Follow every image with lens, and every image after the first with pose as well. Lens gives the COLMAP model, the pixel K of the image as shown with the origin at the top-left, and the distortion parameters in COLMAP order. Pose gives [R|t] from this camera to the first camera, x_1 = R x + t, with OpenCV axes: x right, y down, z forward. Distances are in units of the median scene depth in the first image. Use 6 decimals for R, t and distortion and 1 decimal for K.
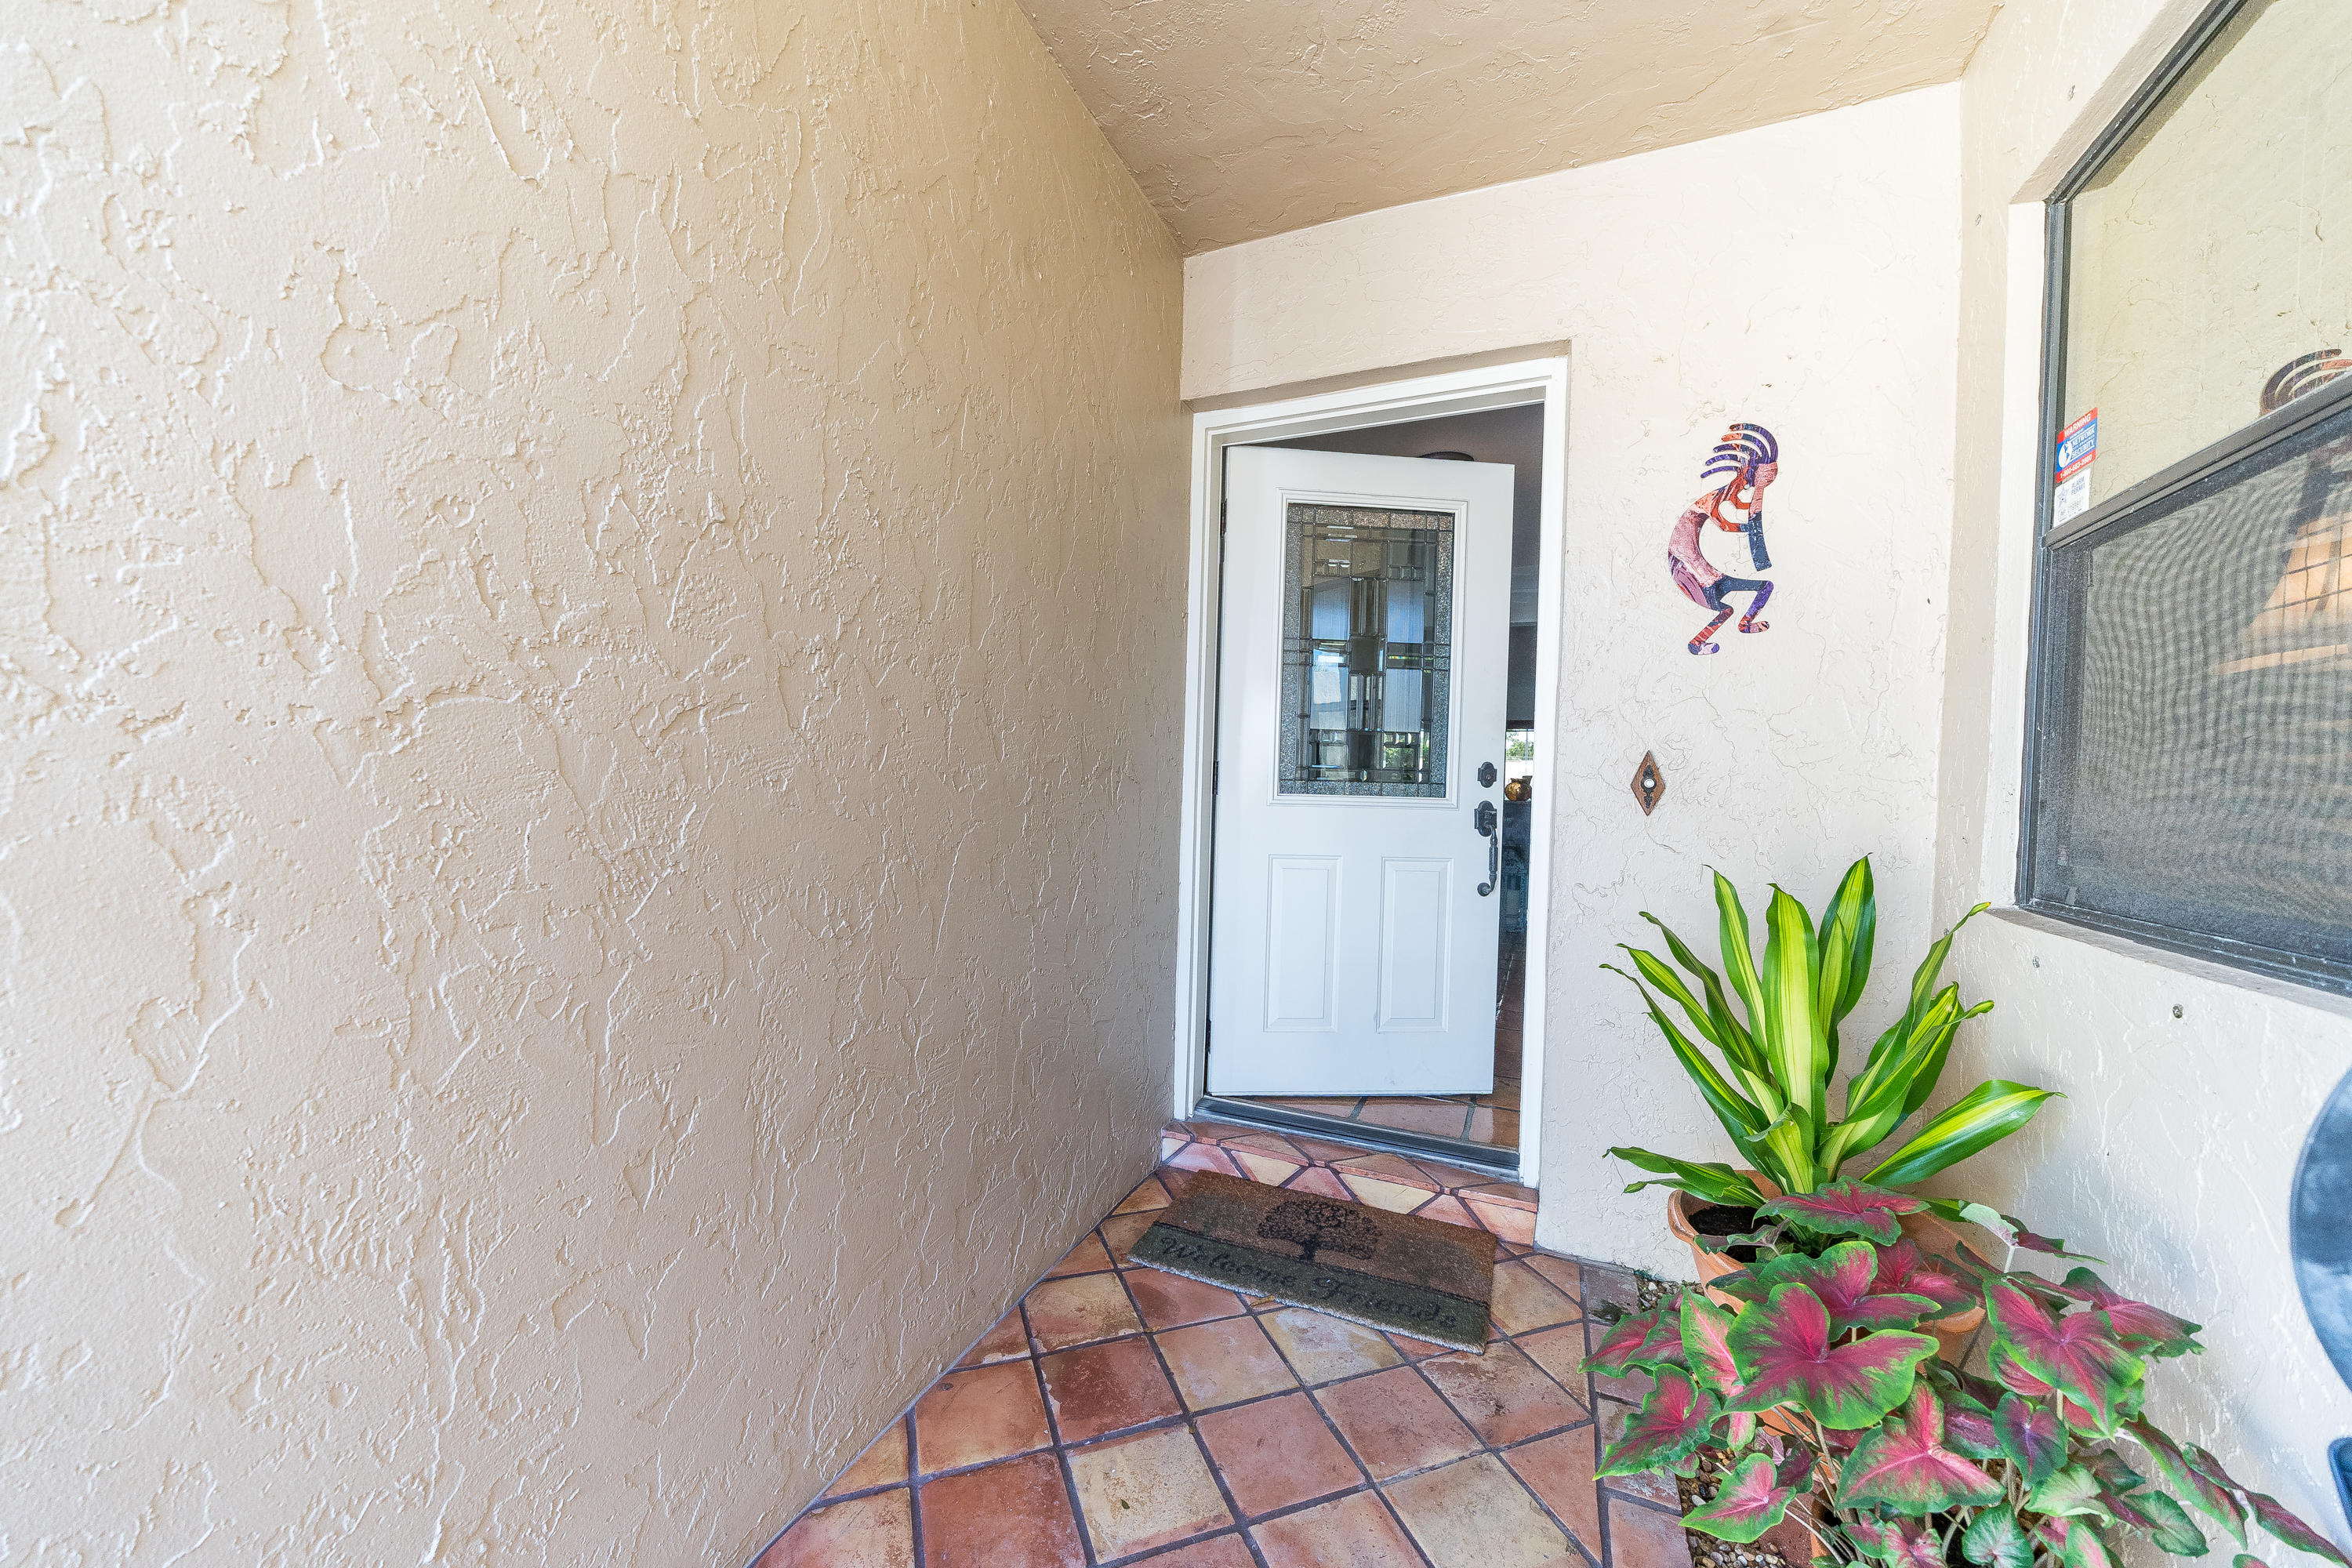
lens RADIAL K [[868.3, 0, 1181.4], [0, 868.3, 787.1], [0, 0, 1]] dist [-0.009945, -0.000125]
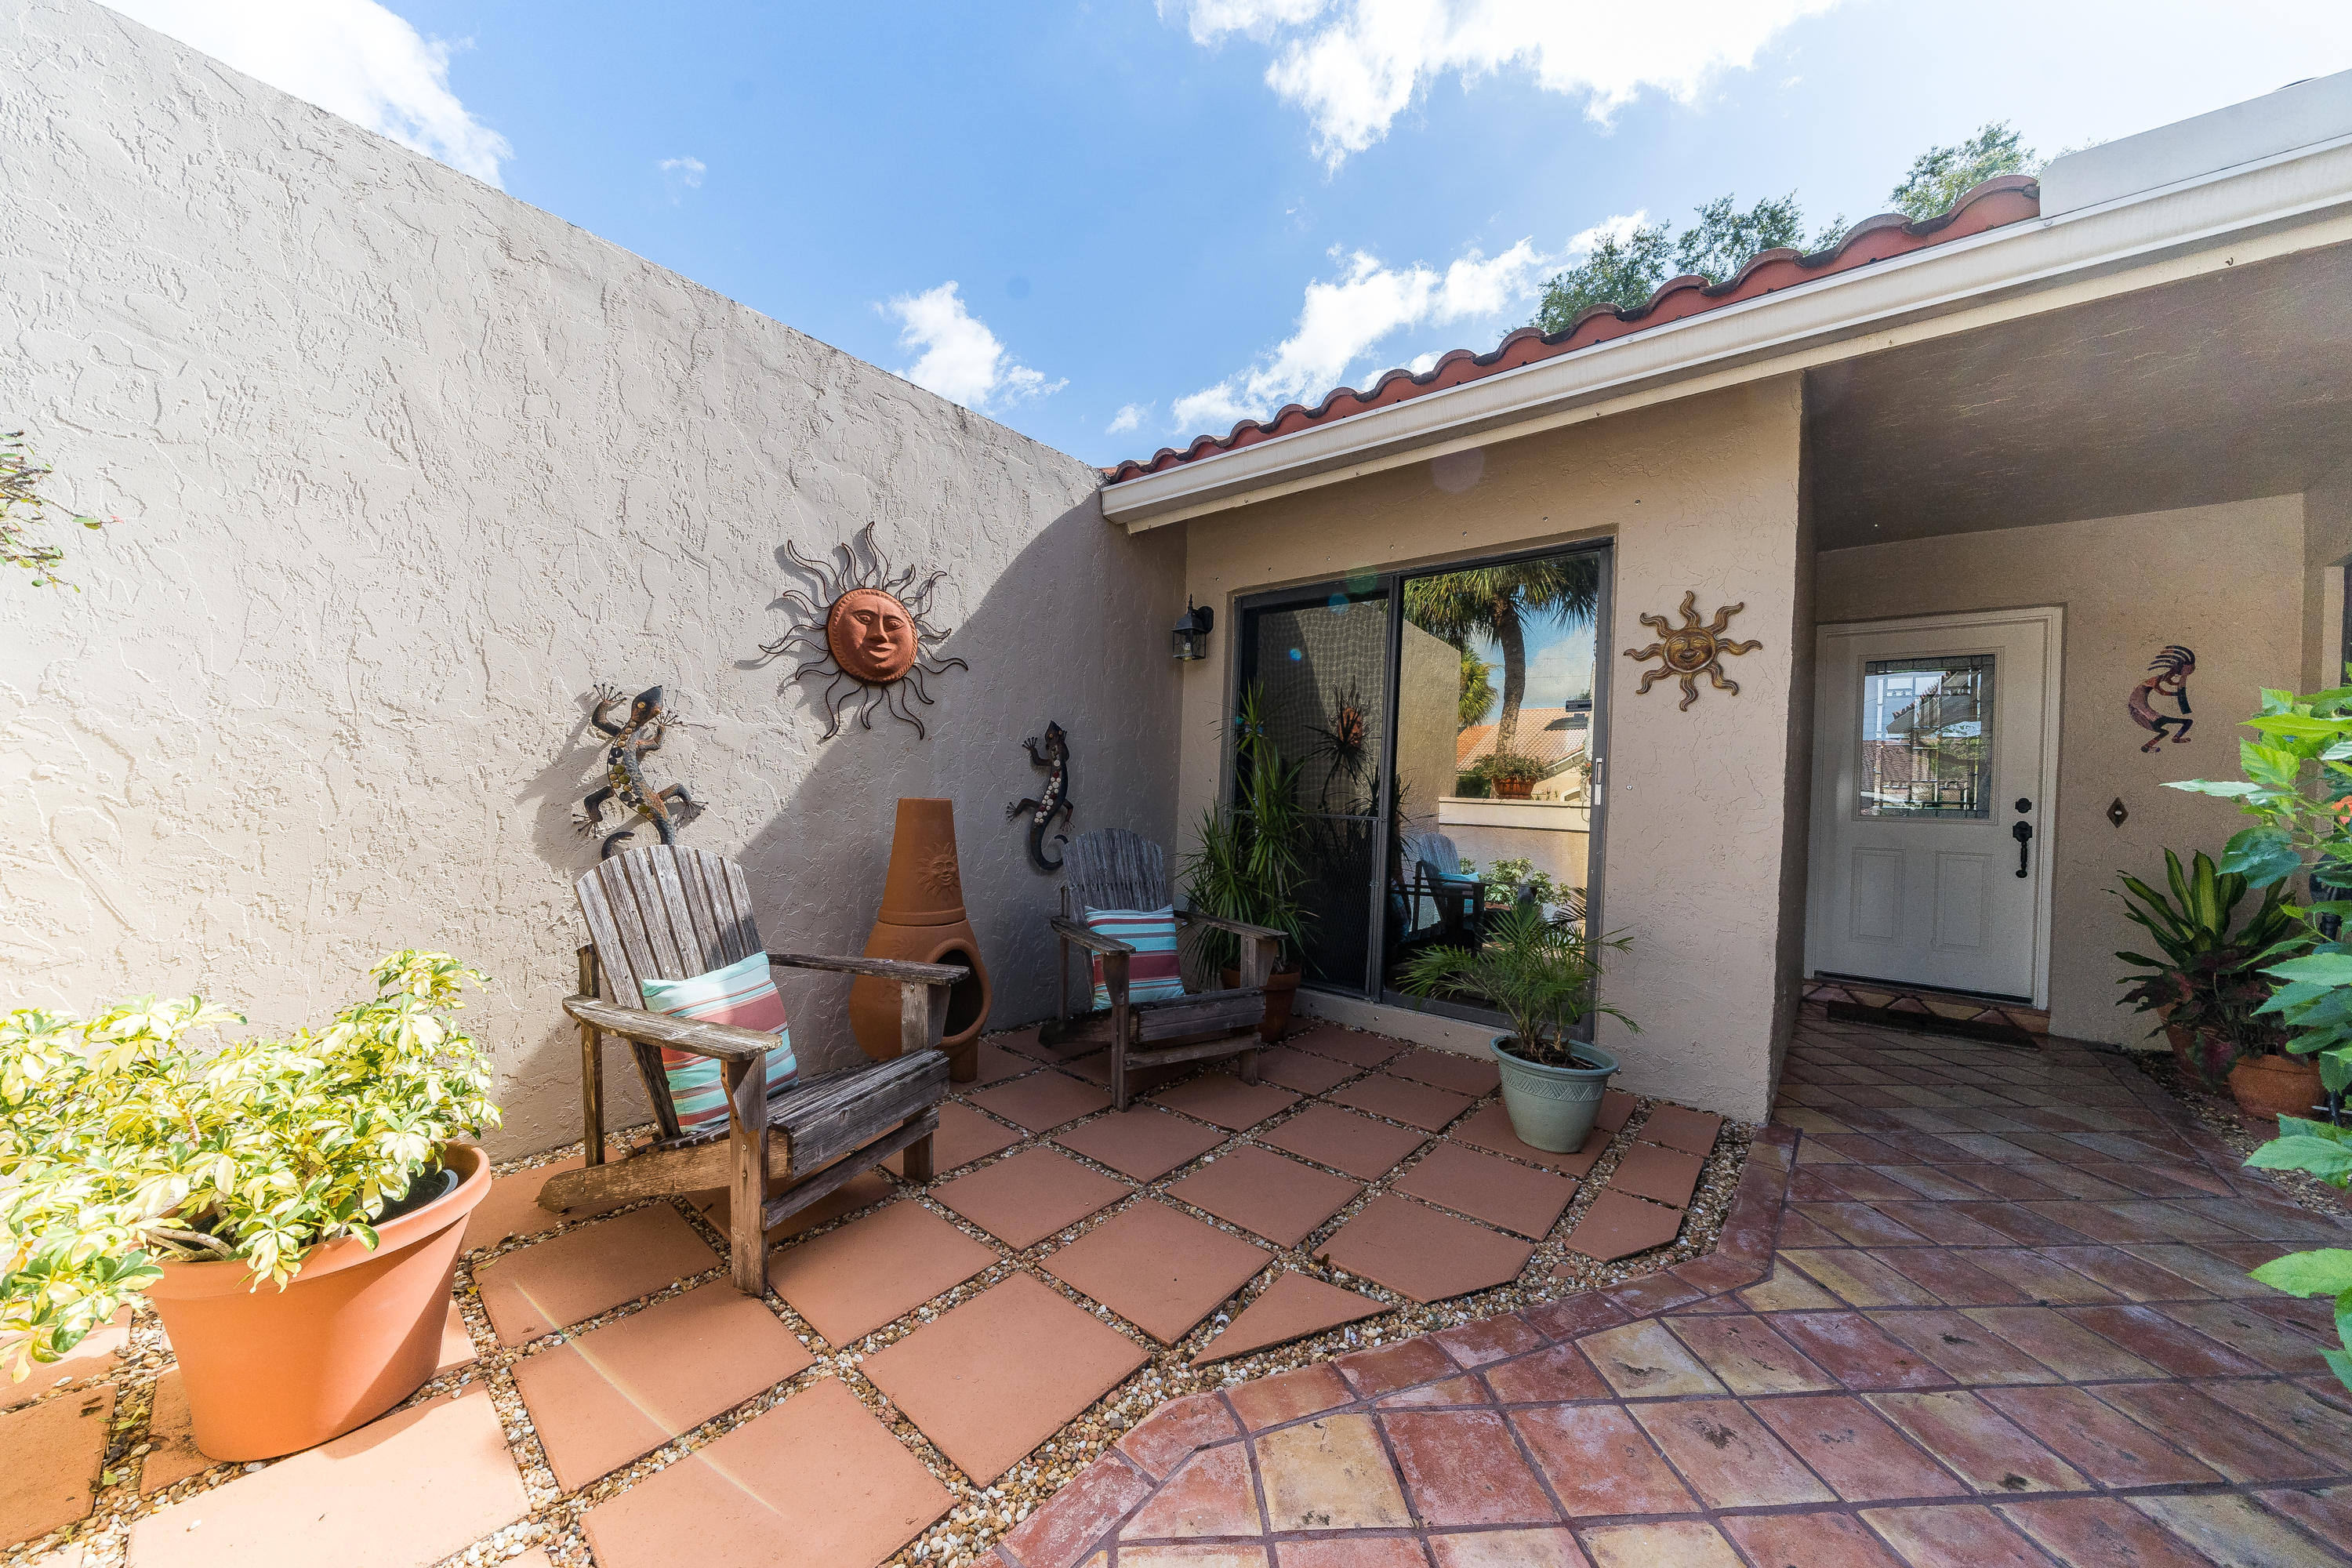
lens RADIAL K [[814.8, 0, 1181.3], [0, 814.8, 797.8], [0, 0, 1]] dist [-0.006330, -0.000126]
pose [[0.958869, 0.000469, -0.283850, -1.135289], [-0.003692, 0.999935, -0.010820, -0.011617], [0.283826, 0.011423, 0.958808, -1.603474]]
